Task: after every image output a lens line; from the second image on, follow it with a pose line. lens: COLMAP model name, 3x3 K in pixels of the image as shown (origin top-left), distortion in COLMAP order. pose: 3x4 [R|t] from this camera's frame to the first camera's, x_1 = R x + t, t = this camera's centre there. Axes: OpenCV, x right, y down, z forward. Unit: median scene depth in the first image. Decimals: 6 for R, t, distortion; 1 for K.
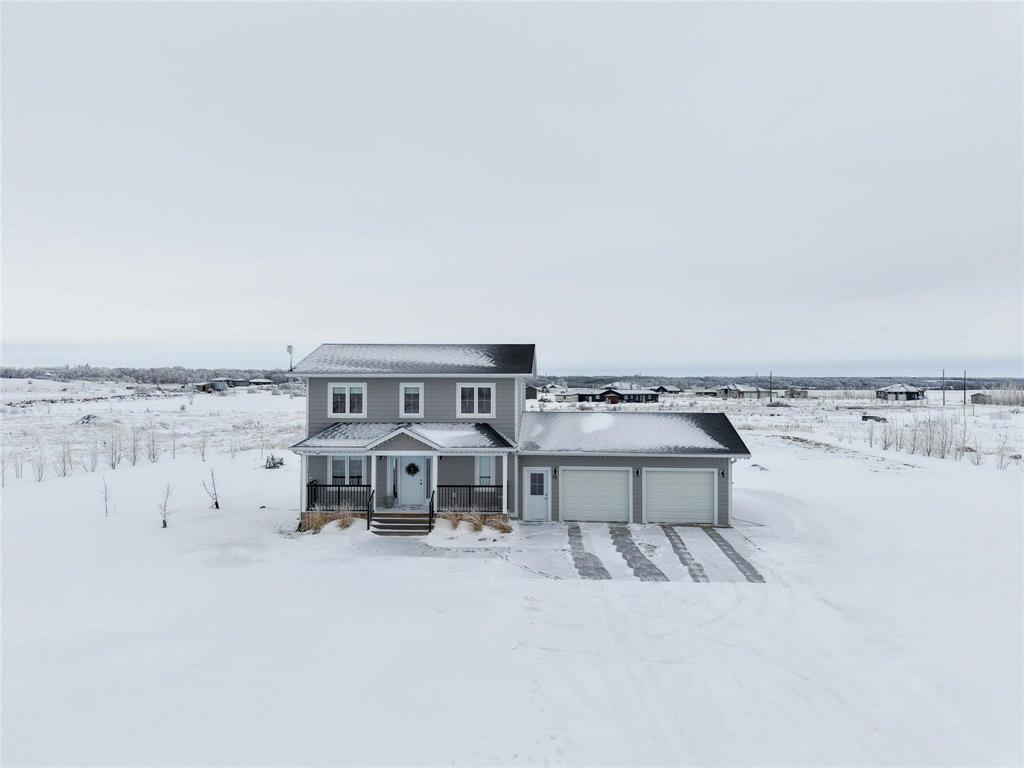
lens RADIAL K [[648.5, 0, 515.9], [0, 648.5, 376.9], [0, 0, 1]] dist [0.040762, -0.001449]
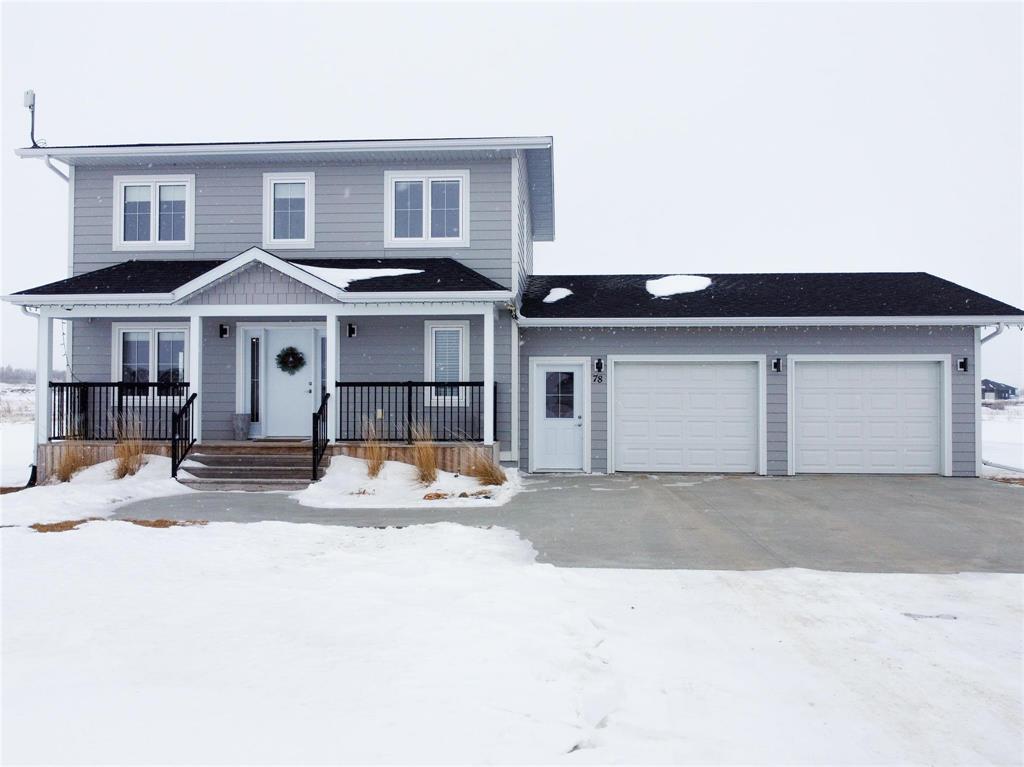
lens RADIAL K [[730.7, 0, 508.5], [0, 730.7, 387.9], [0, 0, 1]] dist [-0.009089, 0.000466]
pose [[0.999940, -0.004503, -0.009936, 0.001147], [0.004360, 0.999887, -0.014386, 0.171588], [0.010000, 0.014342, 0.999847, 0.484530]]
